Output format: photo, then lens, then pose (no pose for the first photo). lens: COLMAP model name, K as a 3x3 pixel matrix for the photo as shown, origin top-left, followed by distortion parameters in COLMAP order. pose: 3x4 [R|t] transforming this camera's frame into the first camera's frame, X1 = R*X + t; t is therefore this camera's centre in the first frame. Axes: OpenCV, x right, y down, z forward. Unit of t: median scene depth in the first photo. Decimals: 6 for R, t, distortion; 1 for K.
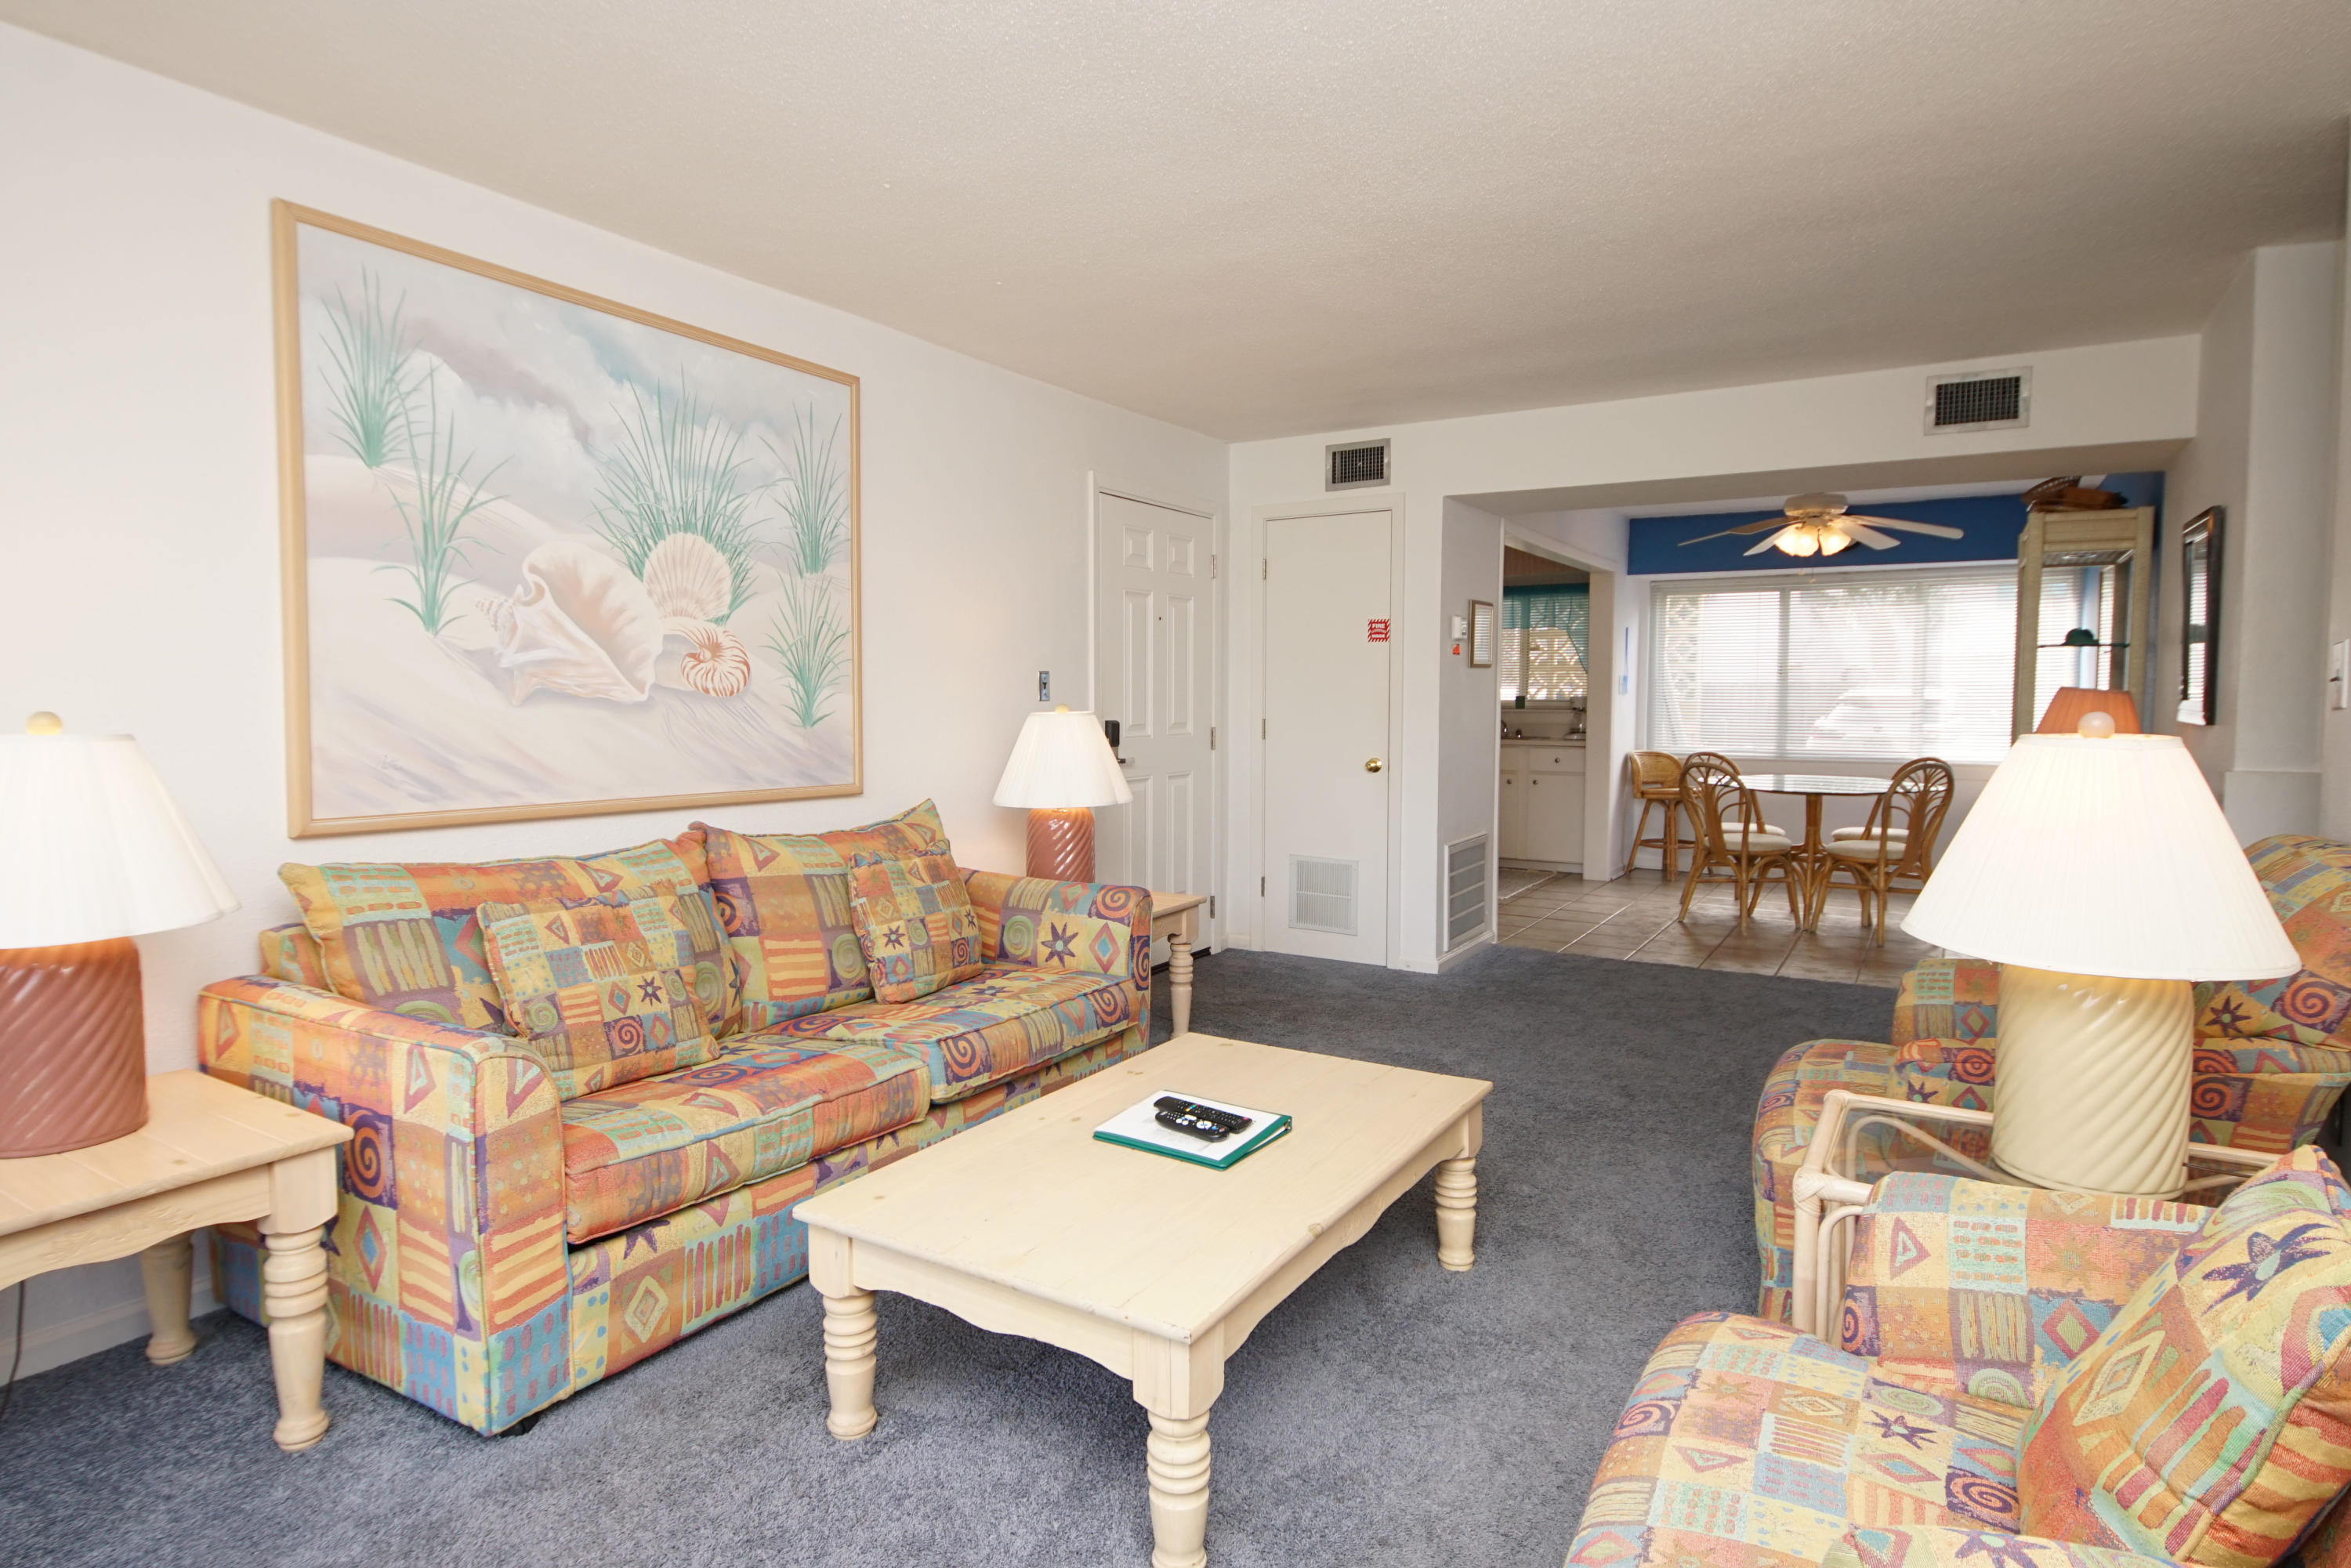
lens RADIAL K [[1265.2, 0, 1161.6], [0, 1265.2, 765.6], [0, 0, 1]] dist [0.034209, -0.032775]
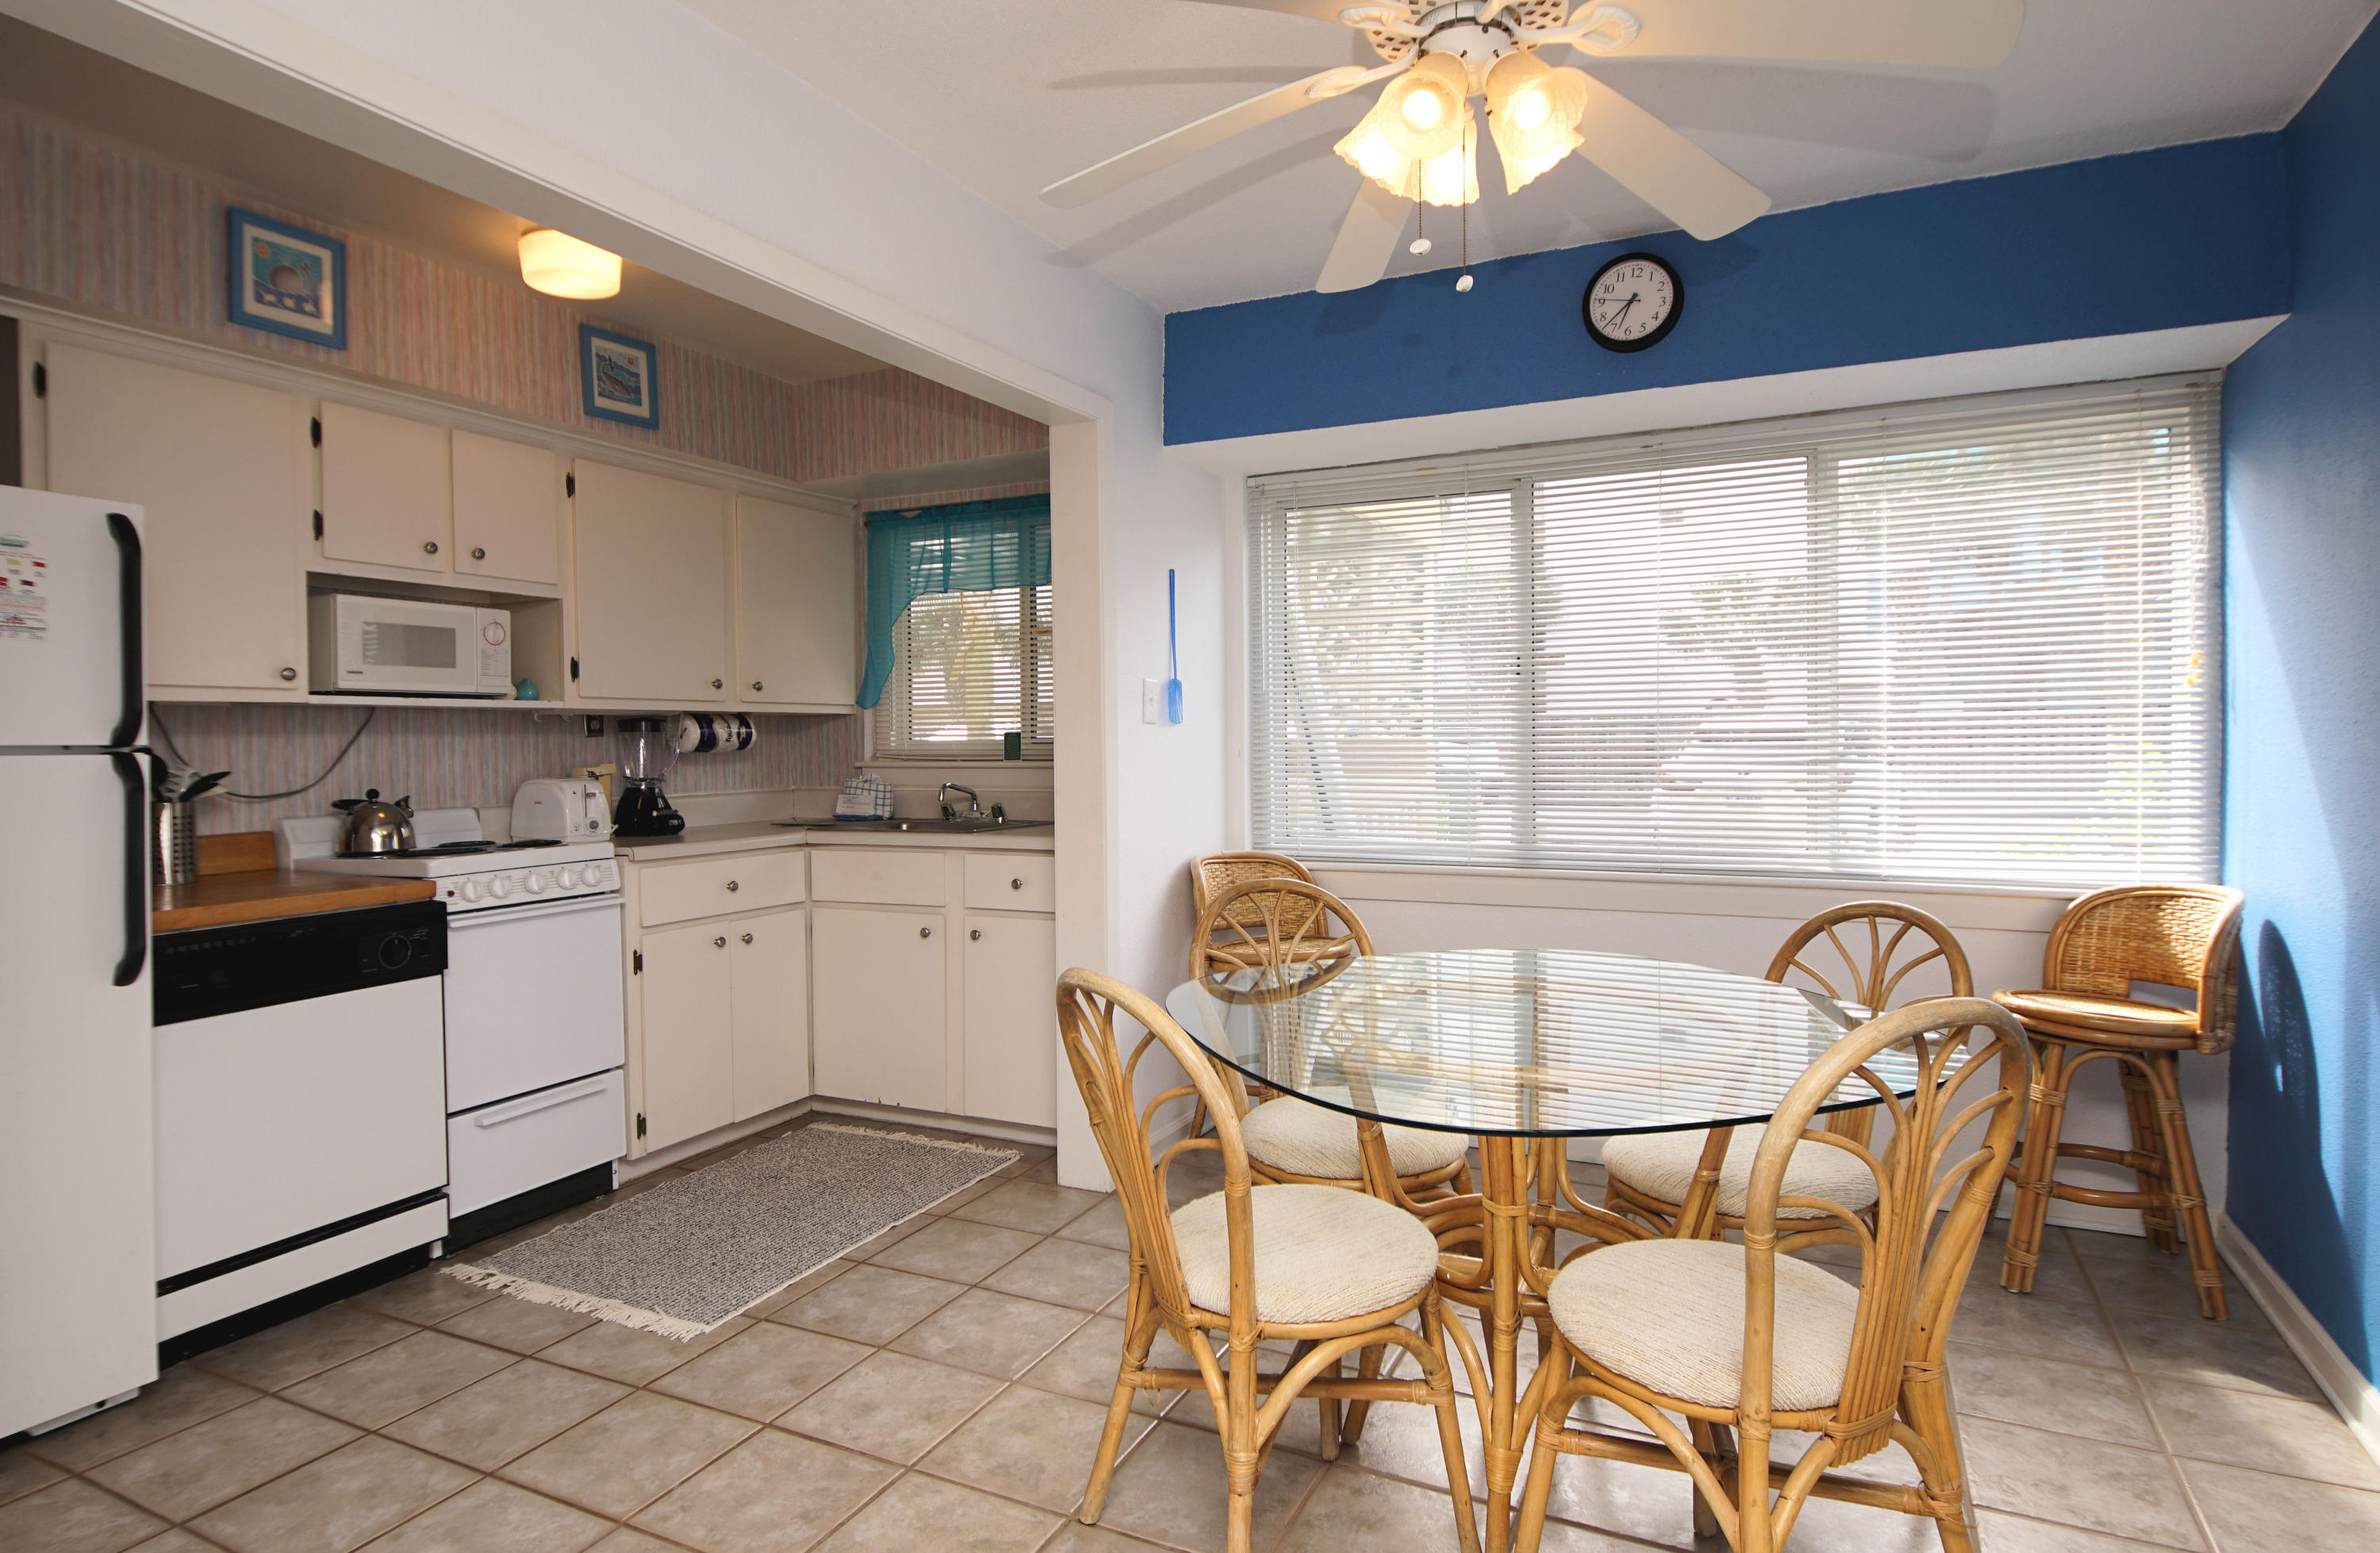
lens RADIAL K [[1298.5, 0, 1164.6], [0, 1298.5, 751.6], [0, 0, 1]] dist [0.045099, -0.039281]
pose [[0.995851, -0.013012, 0.090068, 0.414246], [0.017118, 0.998842, -0.044967, -0.035351], [-0.089379, 0.046322, 0.994920, 0.722910]]
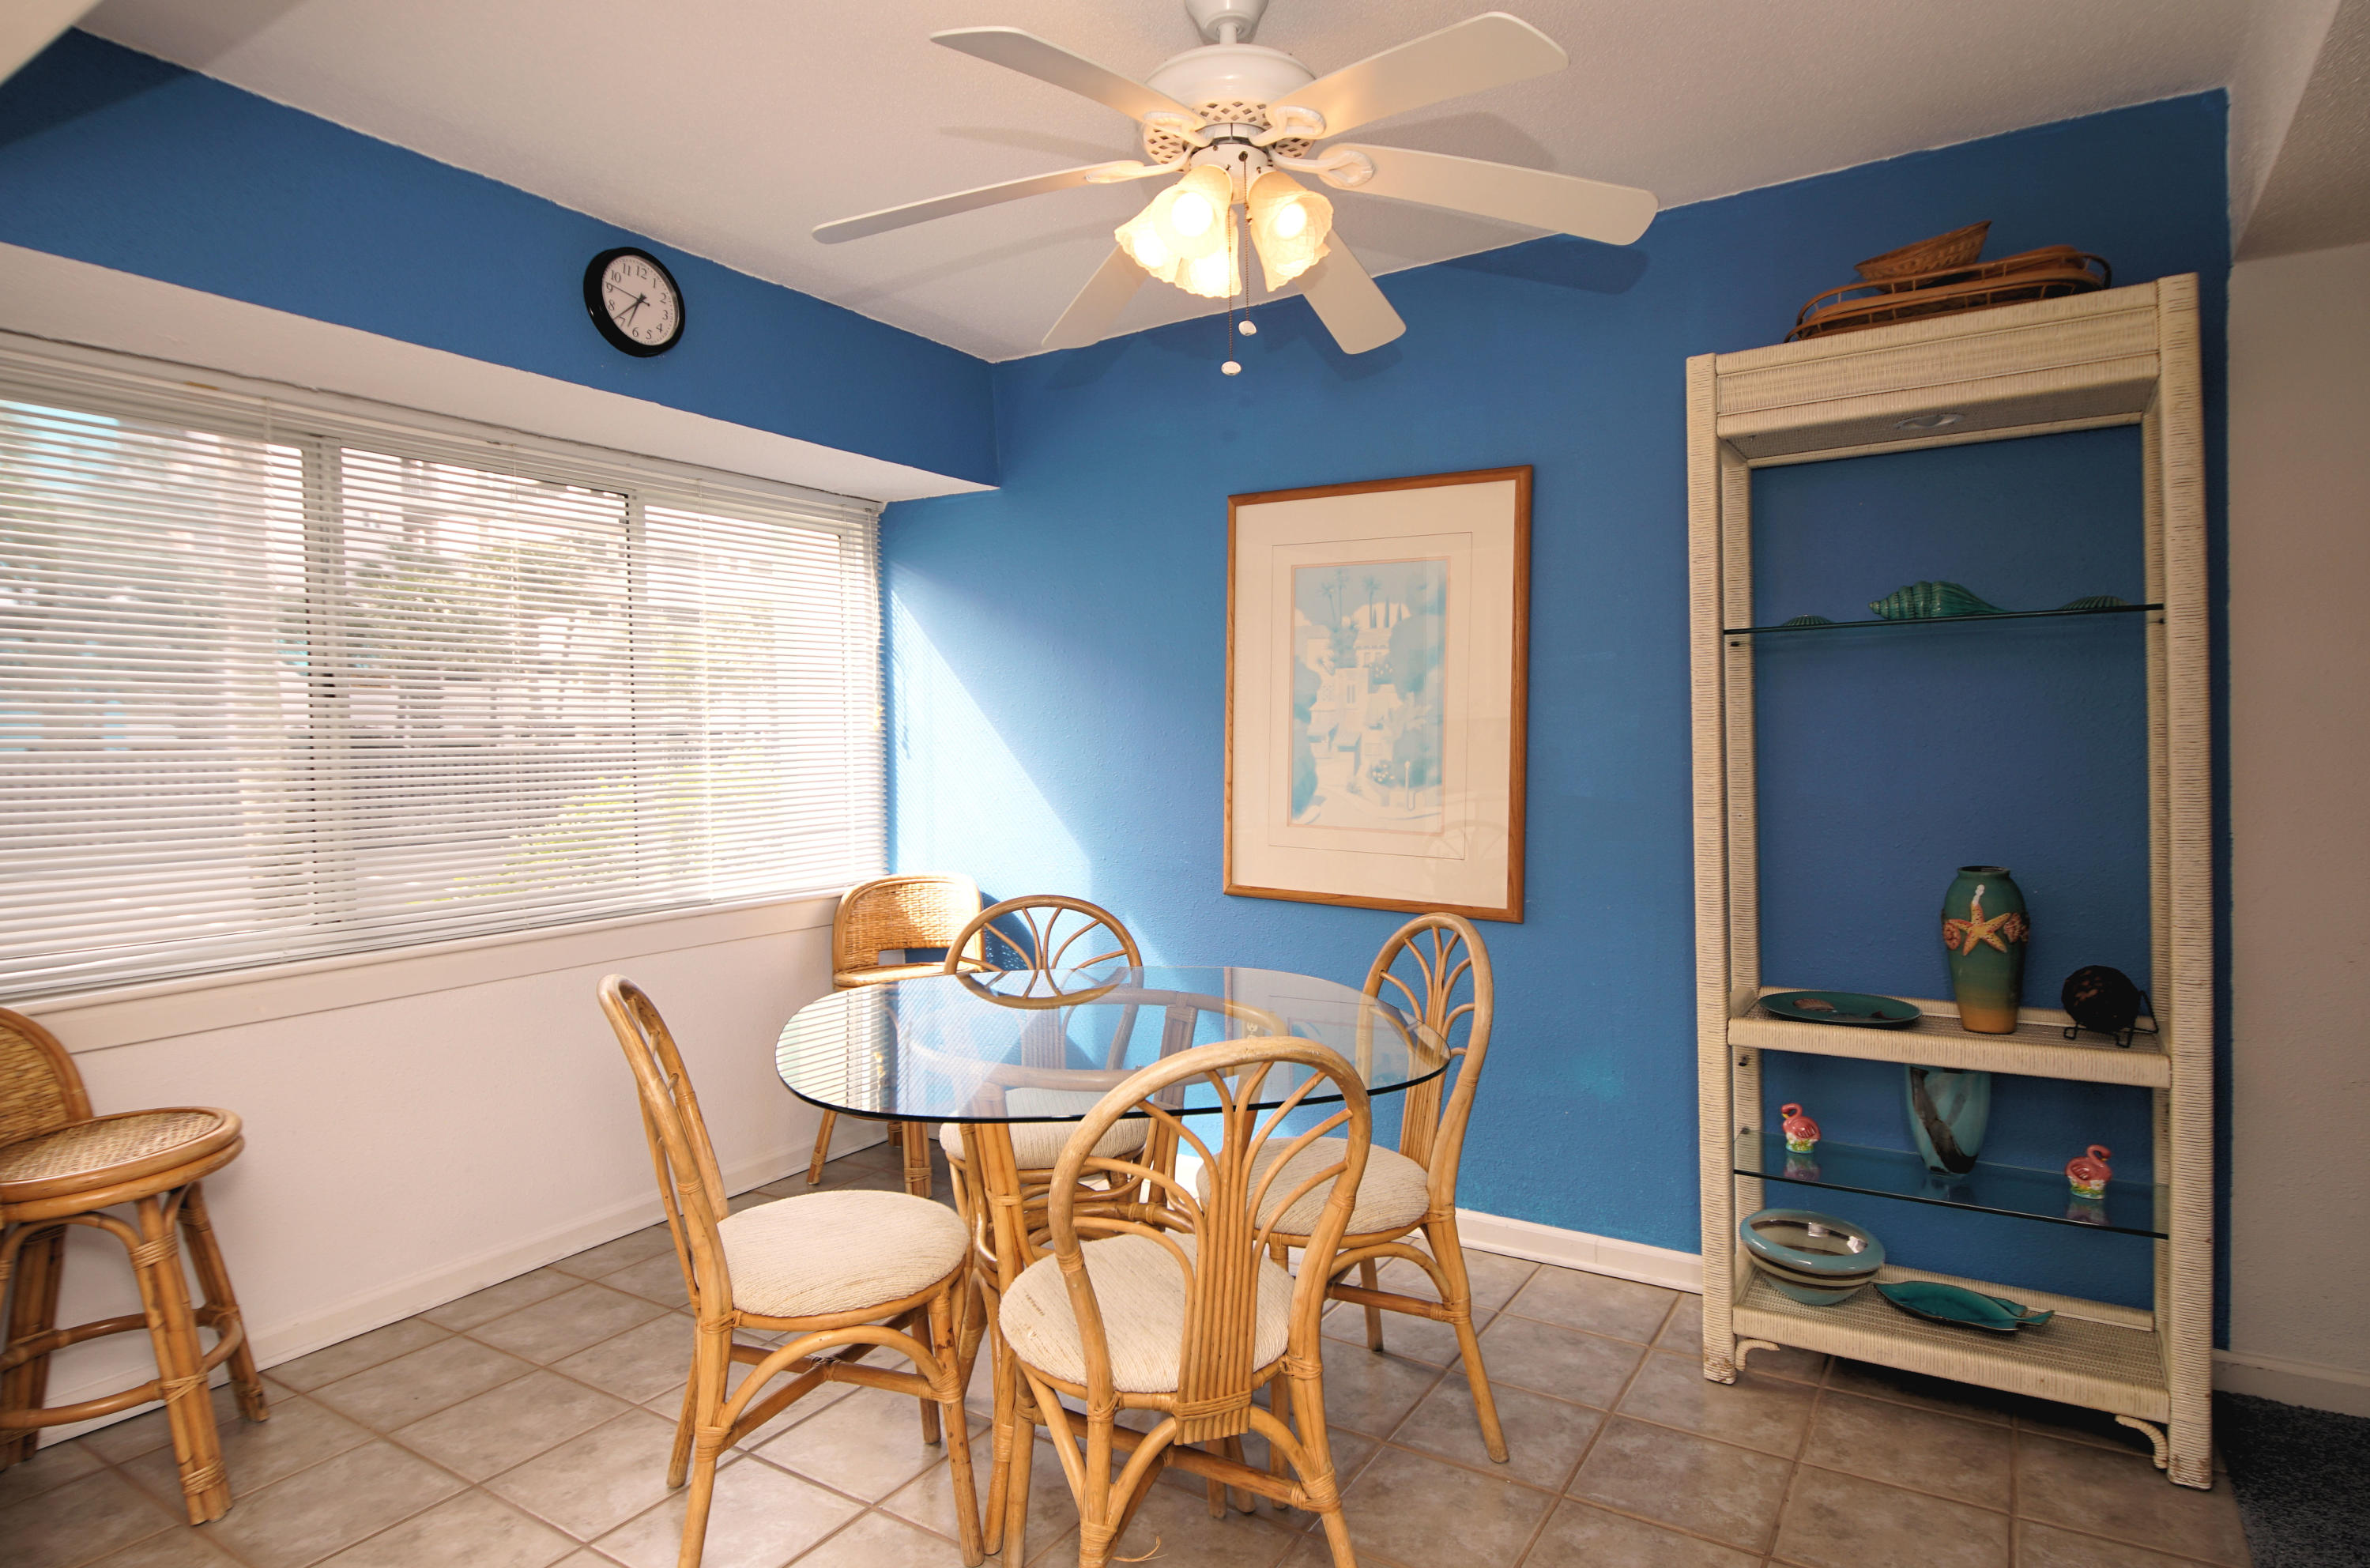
lens RADIAL K [[1306.6, 0, 1173.9], [0, 1306.6, 745.1], [0, 0, 1]] dist [0.046099, -0.043515]
pose [[0.025158, -0.004420, 0.999674, 0.190541], [0.078168, 0.996937, 0.002440, -0.056178], [-0.996623, 0.078081, 0.025427, 0.994705]]
